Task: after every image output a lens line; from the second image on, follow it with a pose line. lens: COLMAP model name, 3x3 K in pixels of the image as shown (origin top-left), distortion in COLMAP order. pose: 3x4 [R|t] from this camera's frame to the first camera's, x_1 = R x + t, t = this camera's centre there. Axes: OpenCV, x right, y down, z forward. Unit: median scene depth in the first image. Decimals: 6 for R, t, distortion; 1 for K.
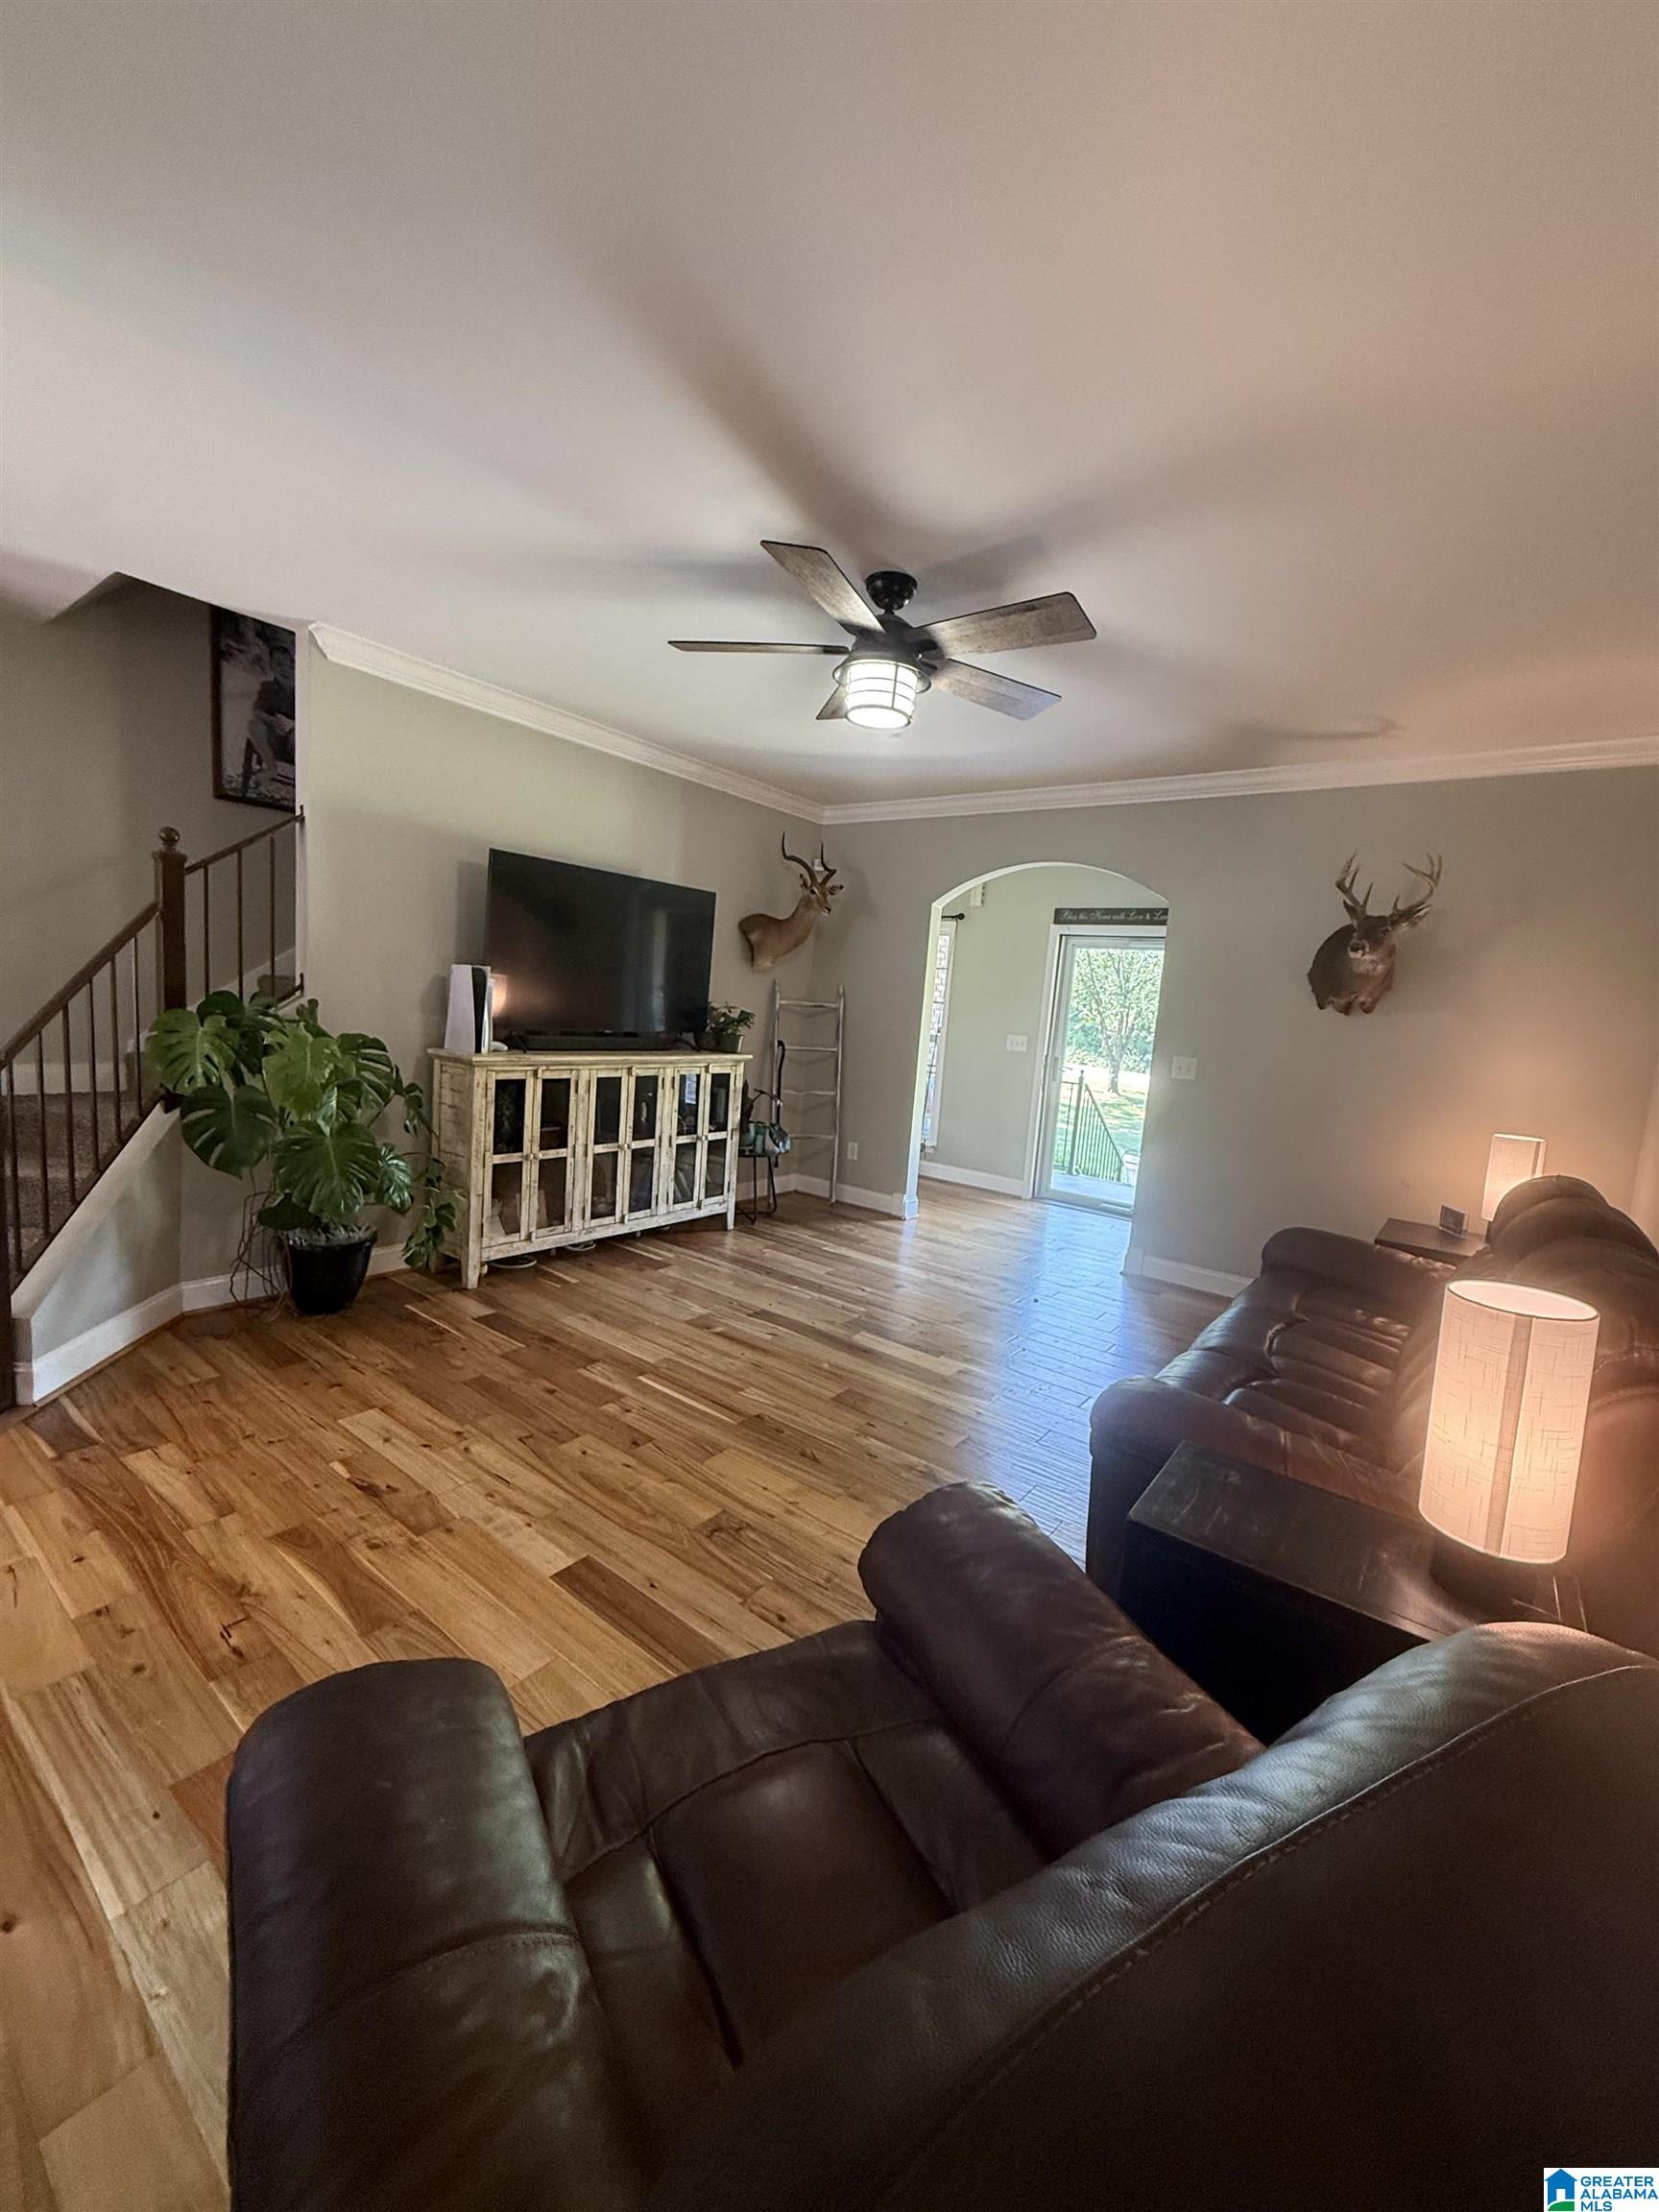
lens RADIAL K [[877.1, 0, 827.2], [0, 877.1, 1107.8], [0, 0, 1]] dist [-0.001179, -0.000339]
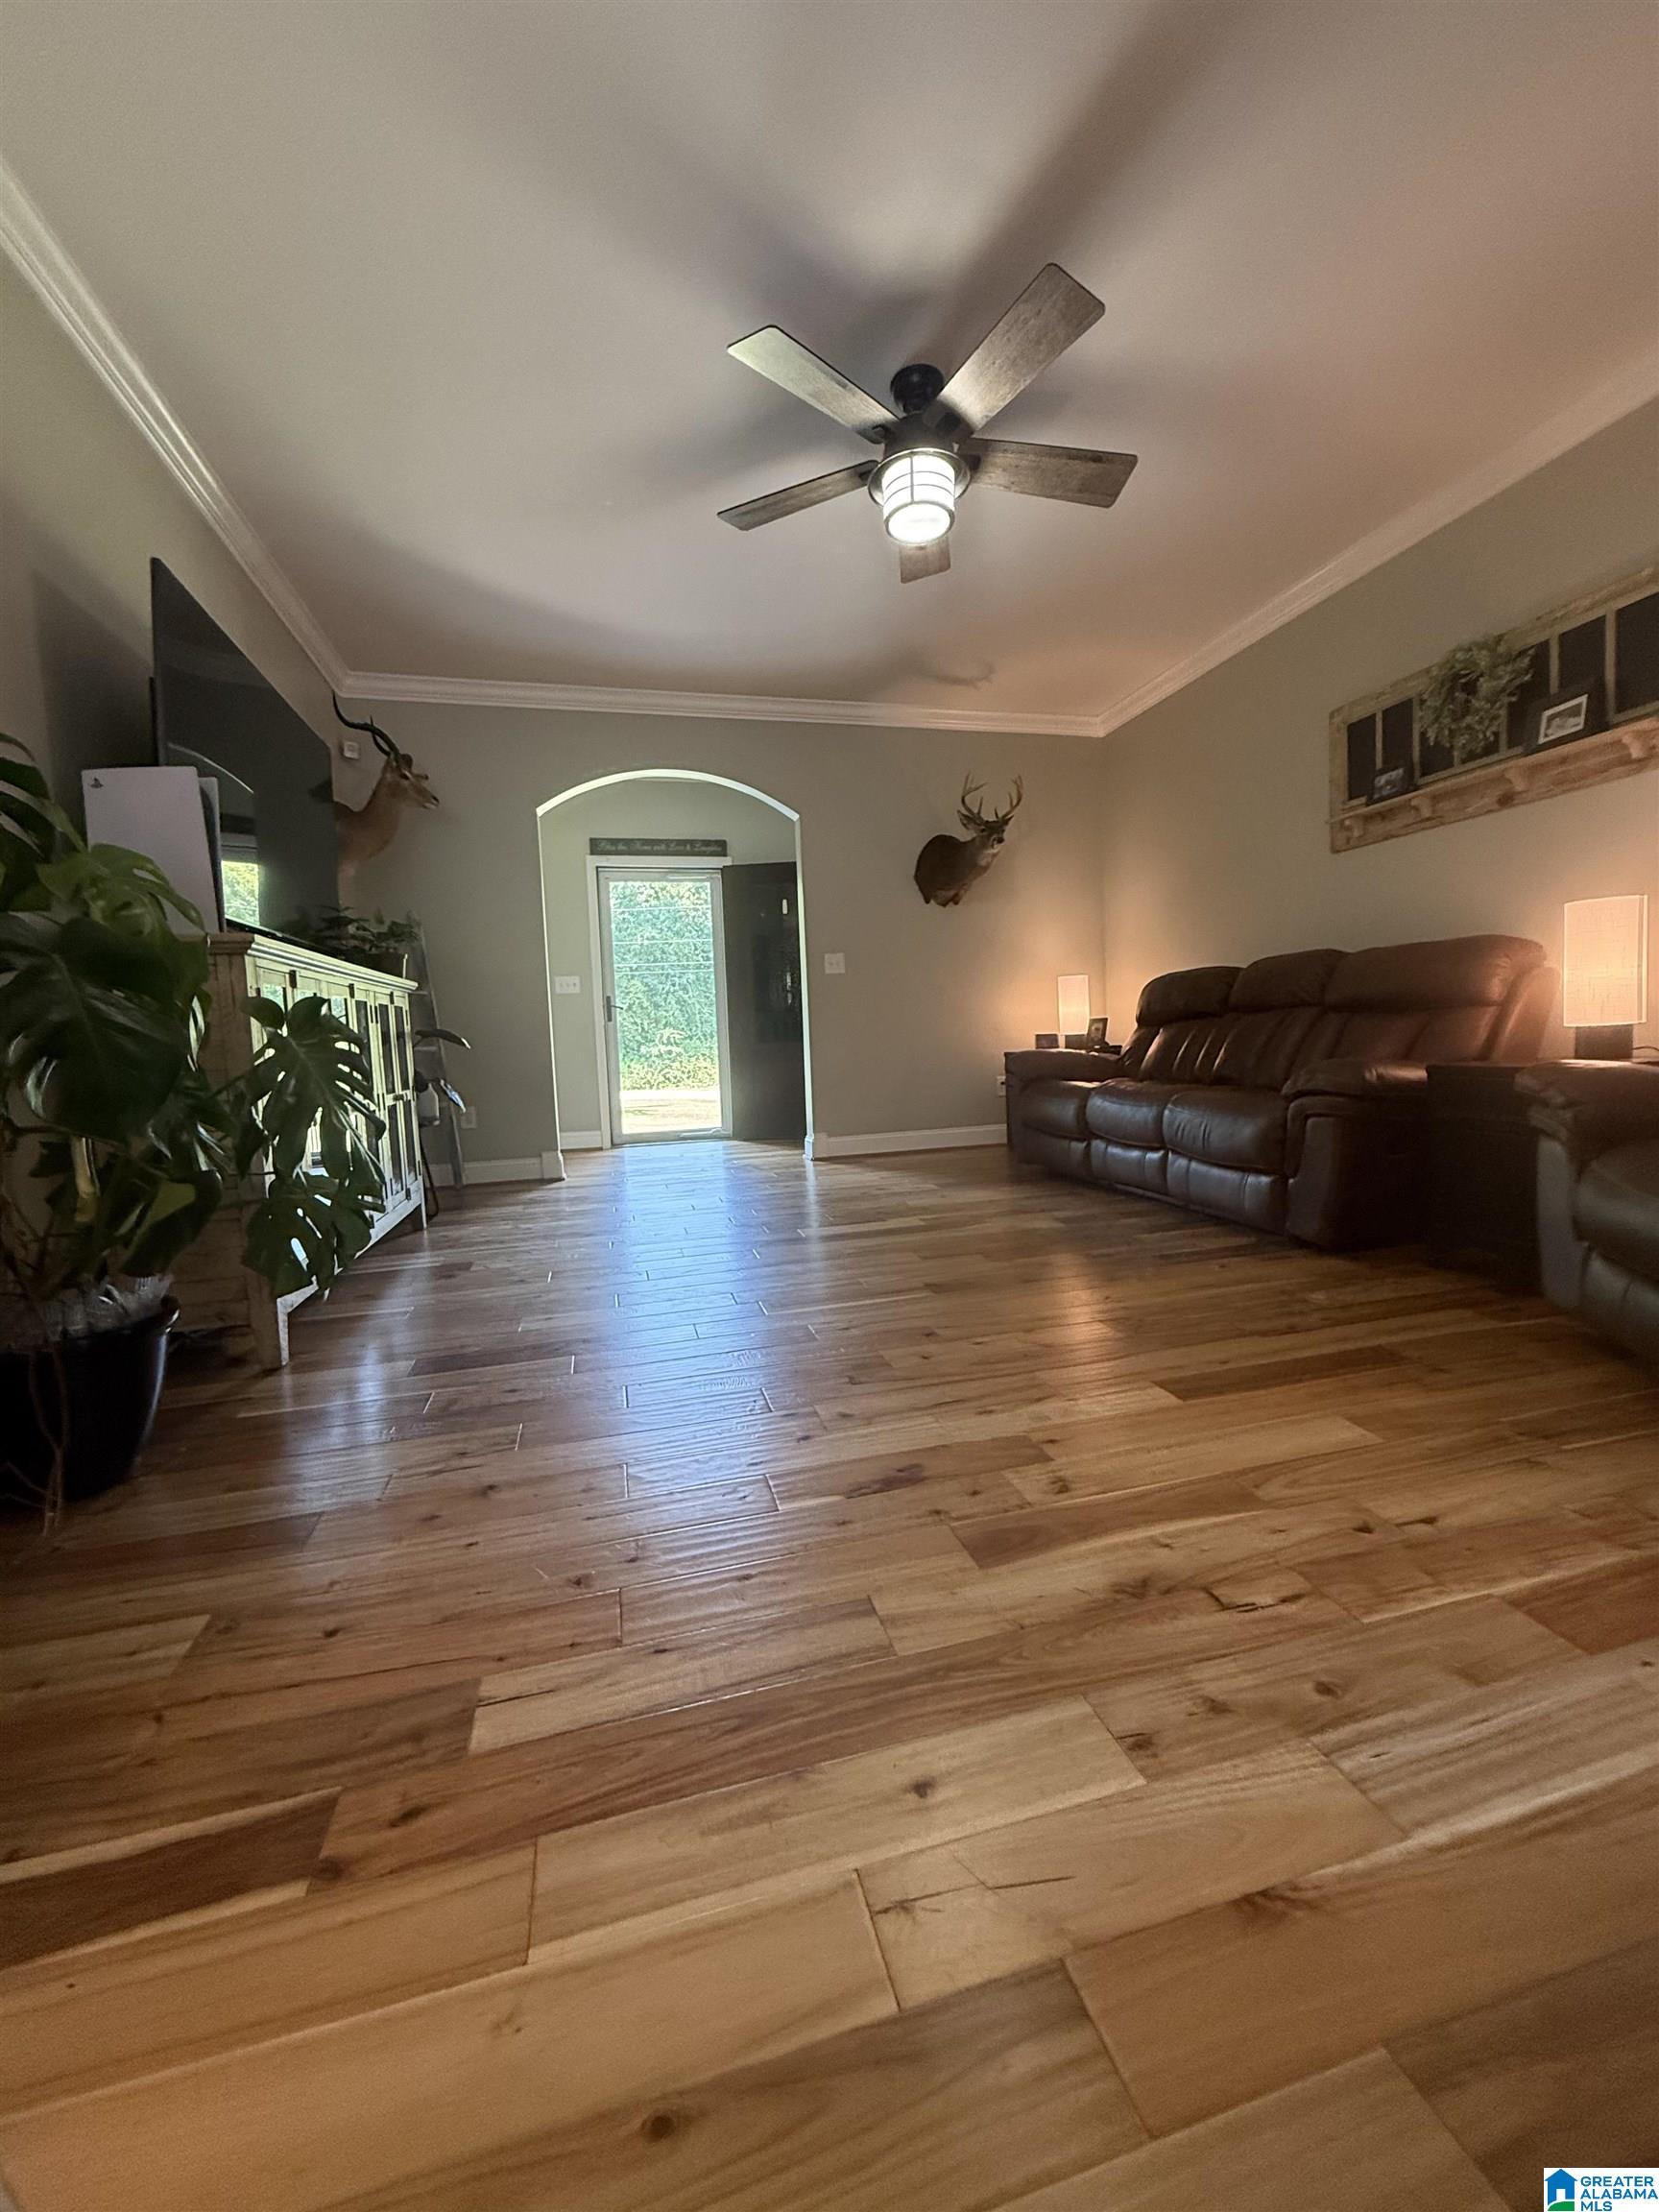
lens RADIAL K [[877.1, 0, 835.1], [0, 877.1, 1105.7], [0, 0, 1]] dist [-0.001179, -0.000339]
pose [[0.607789, -0.161386, 0.777527, -0.631703], [0.181381, 0.981461, 0.061931, 0.081677], [-0.773107, 0.103387, 0.625793, 0.395407]]
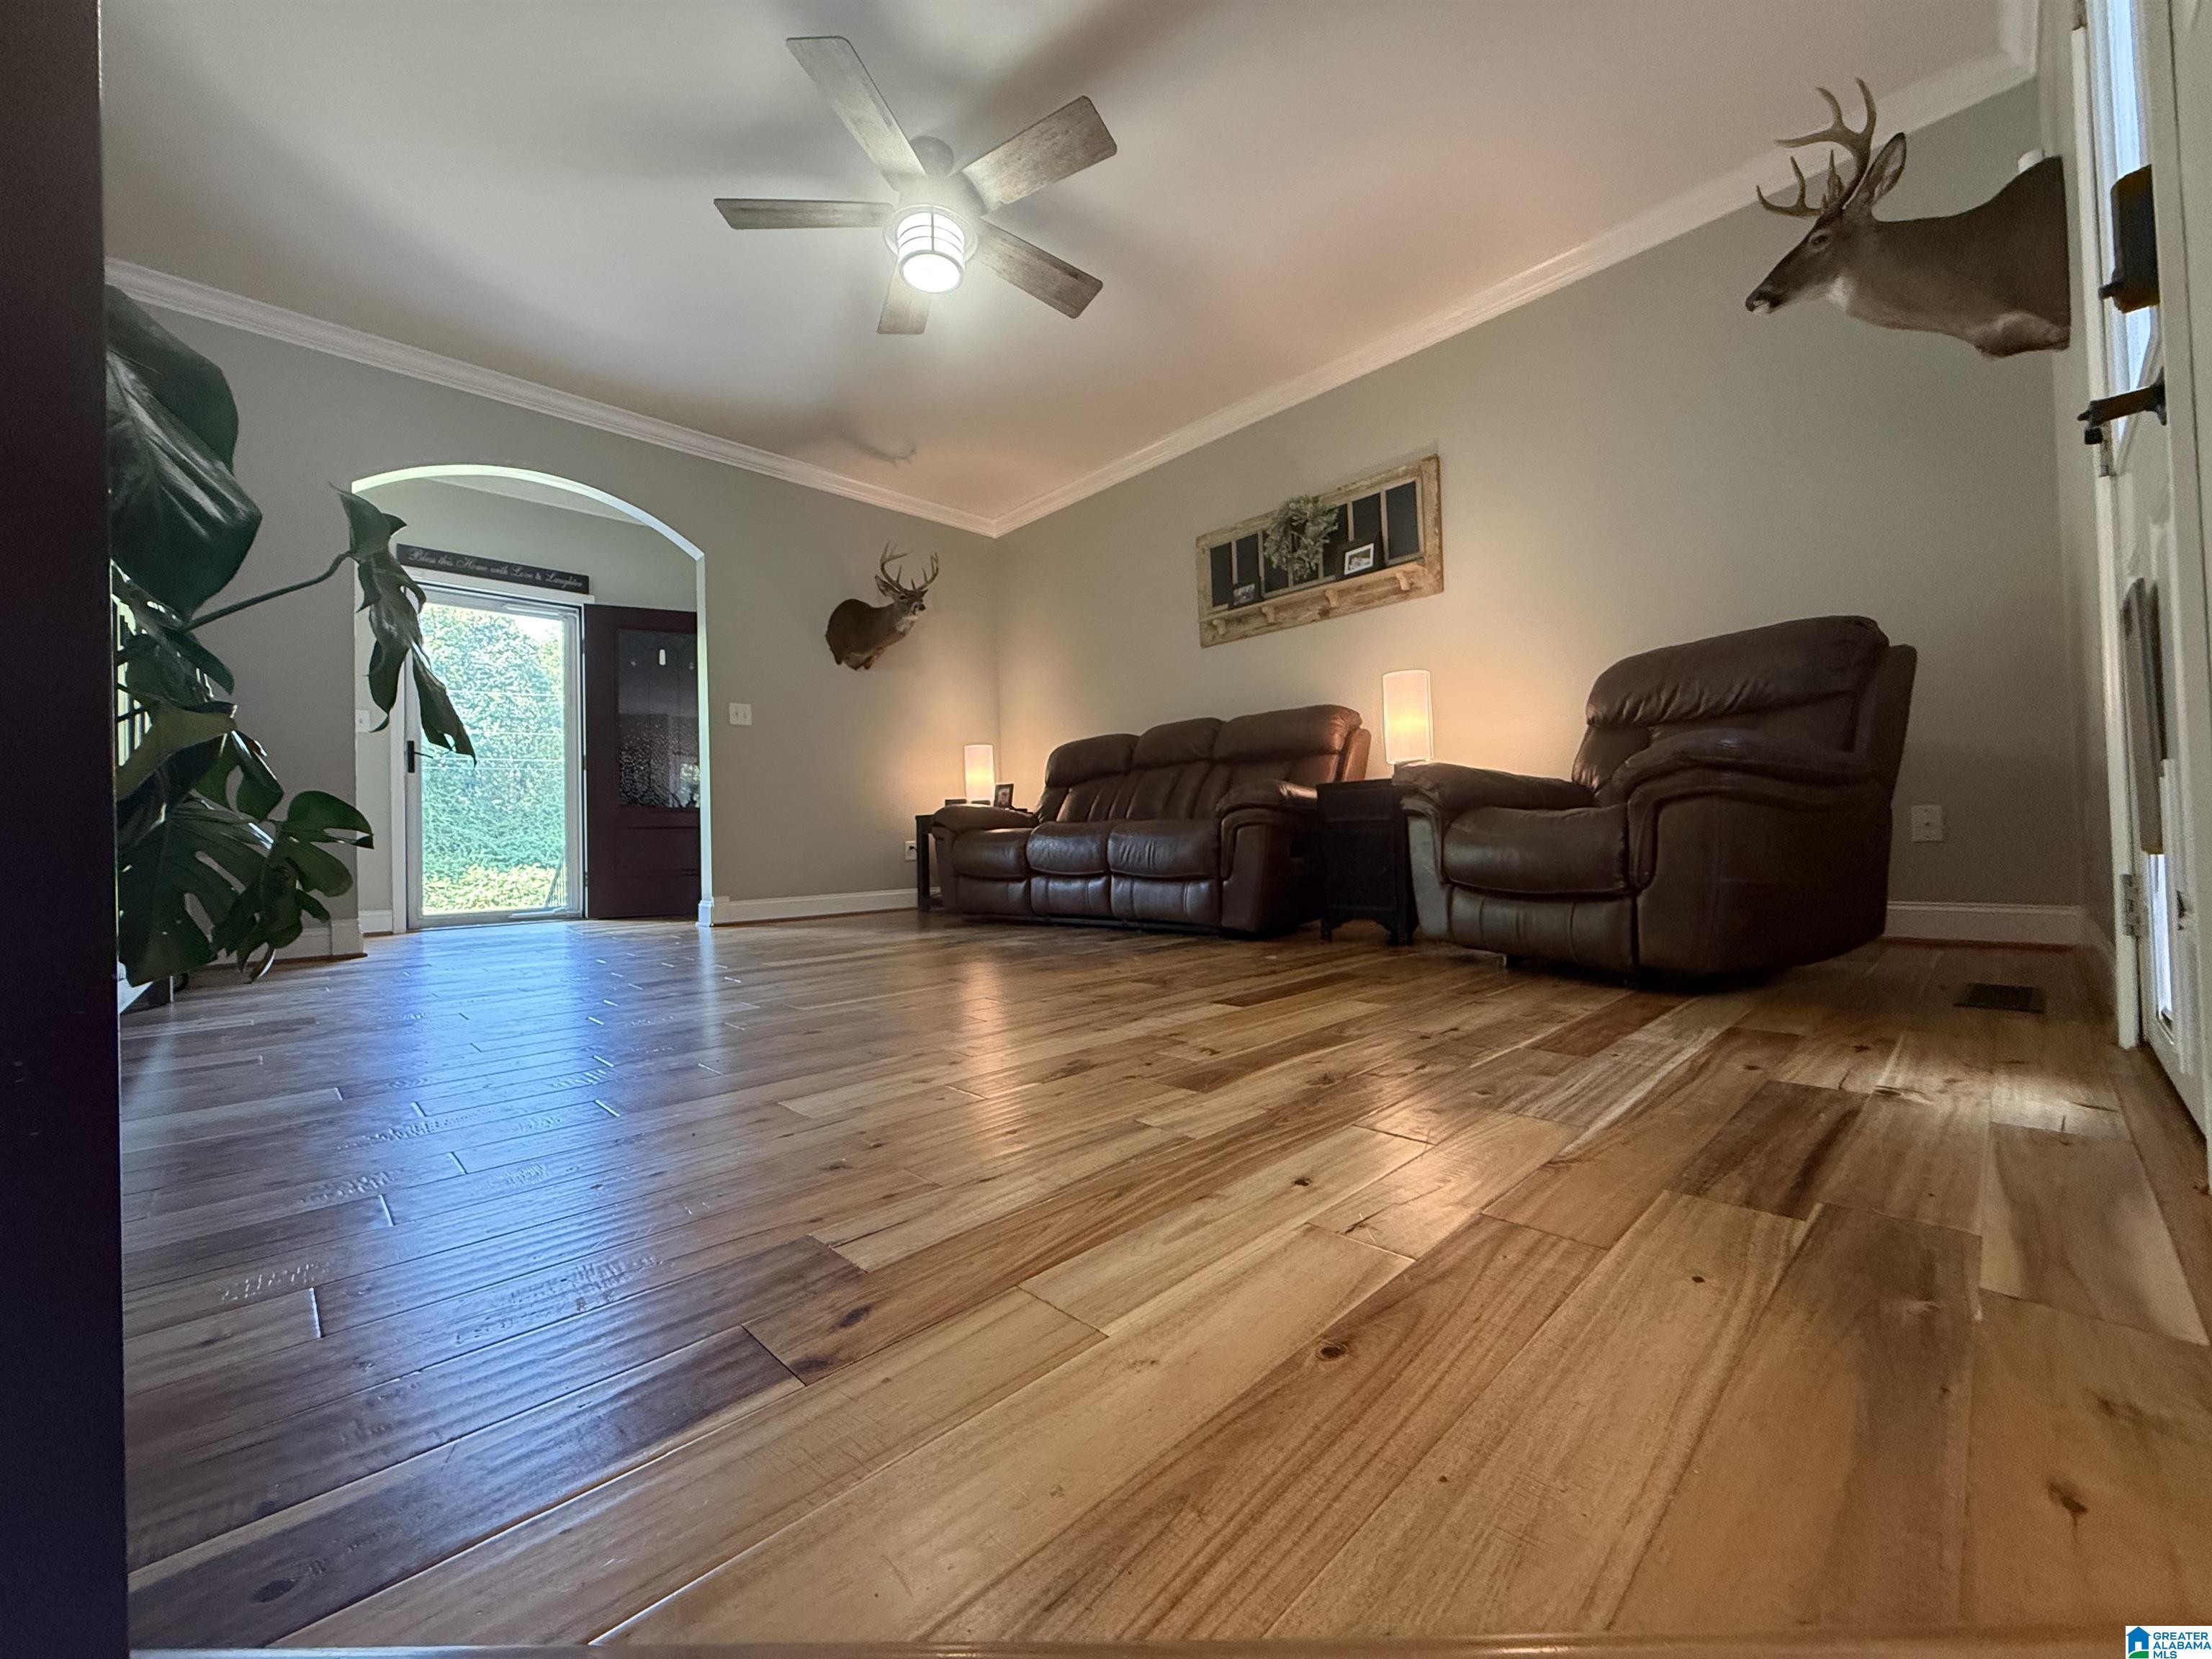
lens RADIAL K [[877.1, 0, 1112.8], [0, 877.1, 827.3], [0, 0, 1]] dist [-0.001179, -0.000339]
pose [[0.139338, -0.061650, 0.988324, -0.734292], [0.161725, 0.986076, 0.038709, 0.152472], [-0.976949, 0.154443, 0.147368, 0.544401]]
